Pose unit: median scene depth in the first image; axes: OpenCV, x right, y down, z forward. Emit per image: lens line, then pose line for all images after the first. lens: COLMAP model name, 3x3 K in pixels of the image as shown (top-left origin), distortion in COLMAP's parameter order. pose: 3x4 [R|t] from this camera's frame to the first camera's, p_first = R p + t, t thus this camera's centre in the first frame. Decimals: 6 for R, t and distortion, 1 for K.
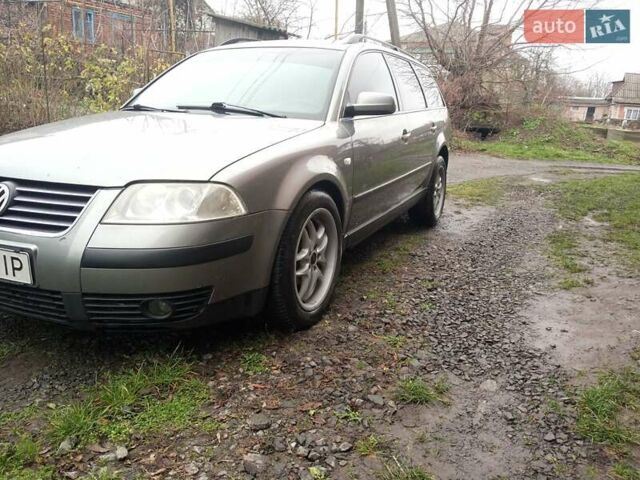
lens RADIAL K [[516.4, 0, 319.6], [0, 516.4, 241.5], [0, 0, 1]] dist [0.037069, -0.055012]
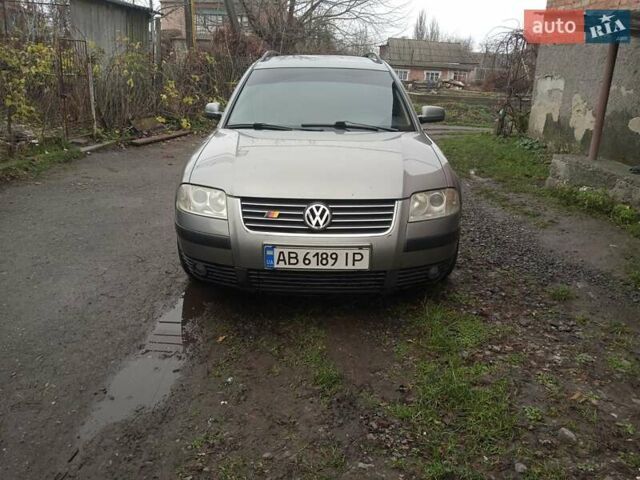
lens RADIAL K [[516.4, 0, 321.7], [0, 516.4, 242.6], [0, 0, 1]] dist [0.037069, -0.055012]
pose [[0.919490, -0.142933, 0.366209, -1.194023], [0.116190, 0.988752, 0.094180, -0.147092], [-0.375552, -0.044048, 0.925754, -0.326304]]
